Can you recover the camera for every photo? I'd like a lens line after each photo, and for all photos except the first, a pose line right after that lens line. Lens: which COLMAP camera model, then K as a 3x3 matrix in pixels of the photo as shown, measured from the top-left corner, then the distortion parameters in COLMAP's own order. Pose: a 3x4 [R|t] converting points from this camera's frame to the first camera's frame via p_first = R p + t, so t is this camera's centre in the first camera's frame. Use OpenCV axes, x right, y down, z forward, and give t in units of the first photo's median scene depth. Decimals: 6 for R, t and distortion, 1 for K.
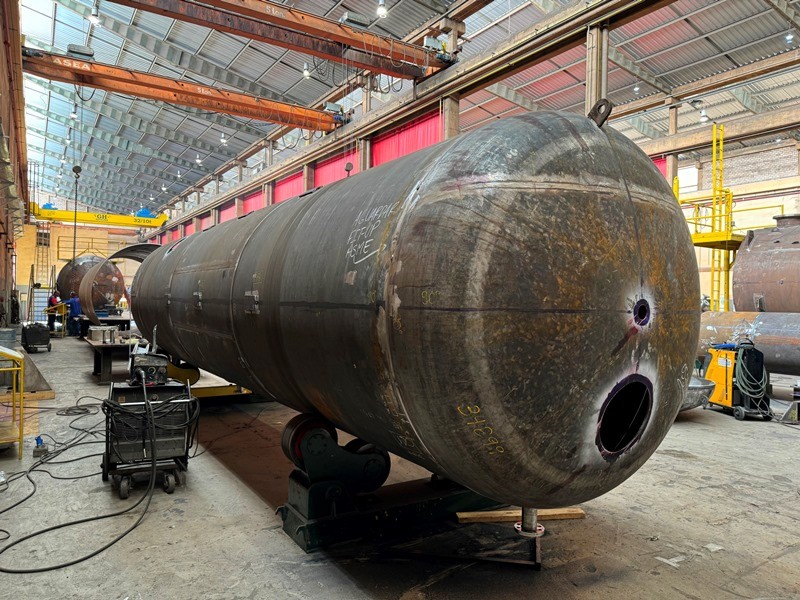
lens RADIAL K [[555.4, 0, 400.0], [0, 555.4, 300.0], [0, 0, 1]] dist [0.003869, 0.001235]
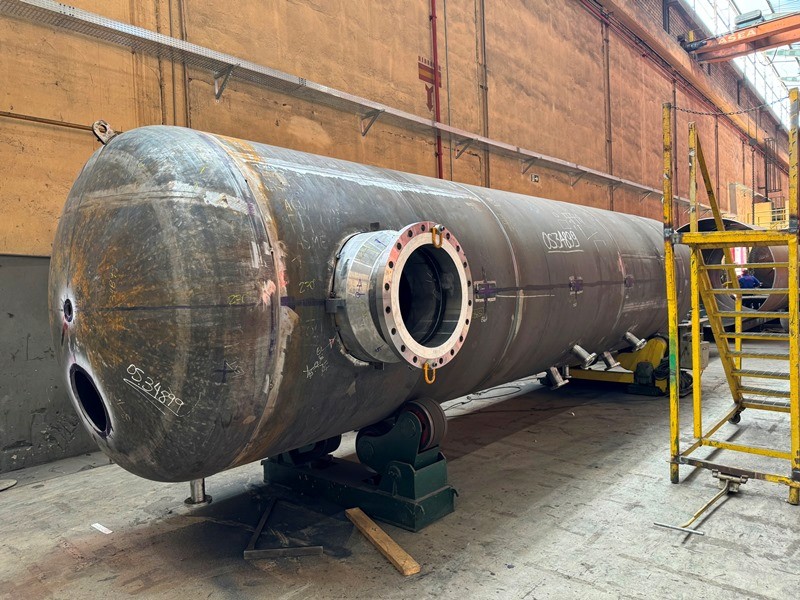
lens RADIAL K [[555.4, 0, 400.0], [0, 555.4, 300.0], [0, 0, 1]] dist [0.003869, 0.001235]
pose [[0.301908, -0.007114, -0.953311, 1.327835], [0.047109, 0.998862, 0.007465, 0.018716], [0.952173, -0.047163, 0.301899, 0.997560]]
